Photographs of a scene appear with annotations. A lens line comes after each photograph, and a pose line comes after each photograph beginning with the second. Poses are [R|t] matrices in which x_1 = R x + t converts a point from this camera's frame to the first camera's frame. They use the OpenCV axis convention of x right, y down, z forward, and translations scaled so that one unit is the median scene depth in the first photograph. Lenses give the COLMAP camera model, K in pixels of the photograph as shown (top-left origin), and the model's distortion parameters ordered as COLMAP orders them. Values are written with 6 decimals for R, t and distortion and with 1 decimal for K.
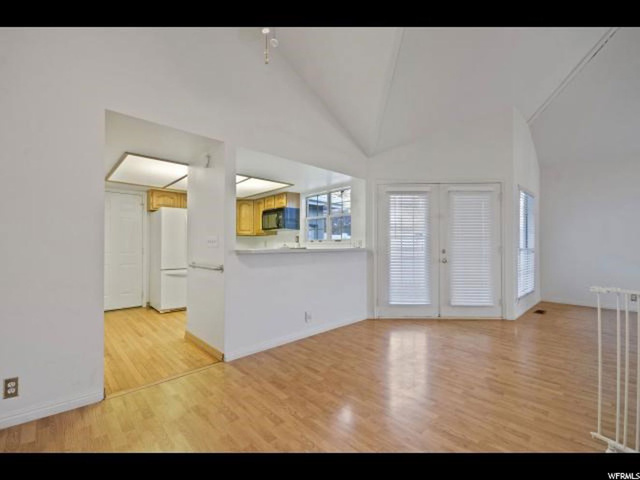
lens RADIAL K [[280.4, 0, 323.7], [0, 280.4, 248.1], [0, 0, 1]] dist [0.001682, -0.000254]
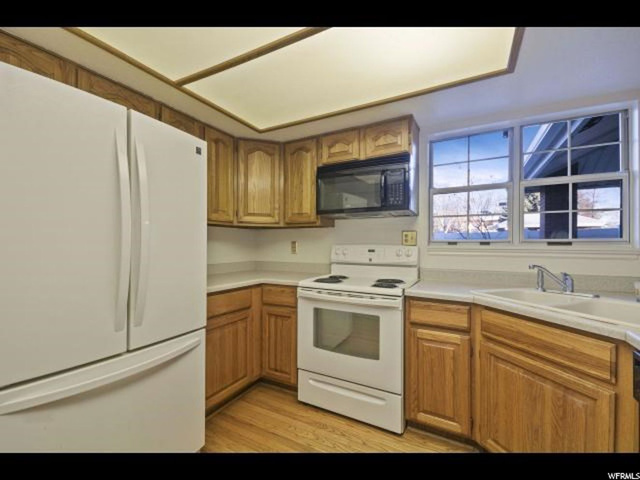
lens RADIAL K [[280.4, 0, 323.7], [0, 280.4, 248.1], [0, 0, 1]] dist [0.001682, -0.000254]
pose [[0.953624, -0.005859, 0.300943, -0.361830], [0.000801, 0.999856, 0.016930, -0.023014], [-0.300999, -0.015904, 0.953492, 0.651214]]
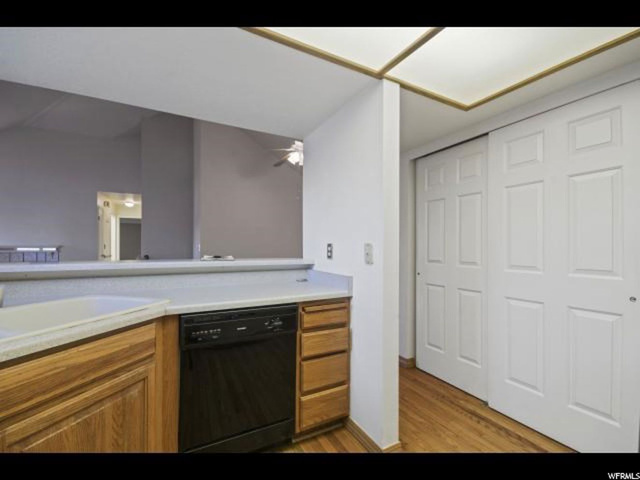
lens RADIAL K [[275.3, 0, 320.0], [0, 275.3, 240.0], [0, 0, 1]] dist [-0.000999, -0.000316]
pose [[-0.963214, -0.006805, 0.268648, -0.317943], [-0.012538, 0.999729, -0.019631, -0.023143], [-0.268442, -0.022277, -0.963038, 0.967572]]
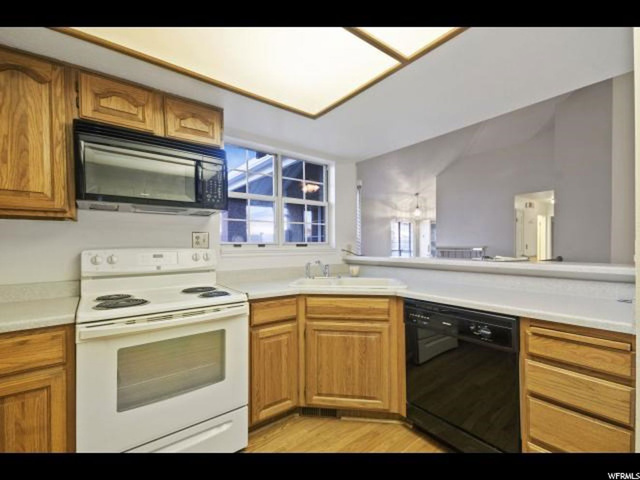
lens RADIAL K [[280.4, 0, 323.7], [0, 280.4, 248.1], [0, 0, 1]] dist [0.001682, -0.000254]
pose [[0.096817, -0.015957, 0.995174, -0.480920], [0.005066, 0.999866, 0.015540, -0.024905], [-0.995289, 0.003537, 0.096885, 0.820464]]
